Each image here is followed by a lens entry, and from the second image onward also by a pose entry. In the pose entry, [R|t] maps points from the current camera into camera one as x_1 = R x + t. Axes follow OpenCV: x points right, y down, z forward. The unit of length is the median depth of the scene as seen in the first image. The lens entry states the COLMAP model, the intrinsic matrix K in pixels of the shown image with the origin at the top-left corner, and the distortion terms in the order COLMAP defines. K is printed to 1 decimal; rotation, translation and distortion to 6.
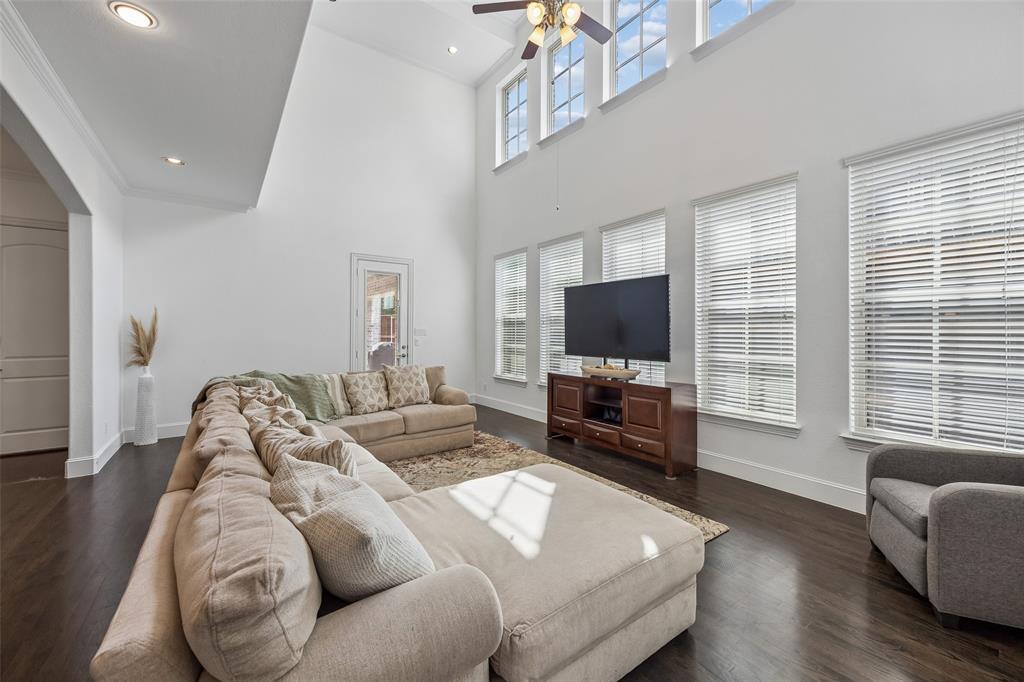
lens RADIAL K [[406.8, 0, 504.2], [0, 406.8, 331.7], [0, 0, 1]] dist [0.016124, 0.000325]
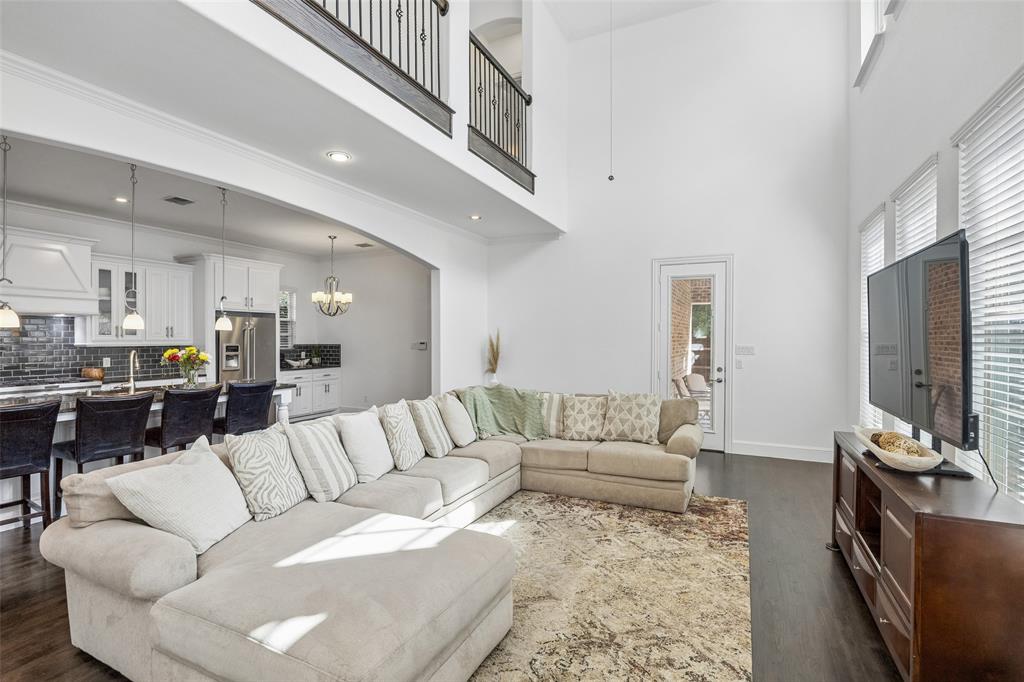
lens RADIAL K [[473.2, 0, 512.7], [0, 473.2, 339.5], [0, 0, 1]] dist [-0.010875, -0.001346]
pose [[0.489531, 0.002589, -0.871982, 0.518332], [-0.002060, 0.999996, 0.001813, -0.029377], [0.871983, 0.000908, 0.489535, 0.340219]]
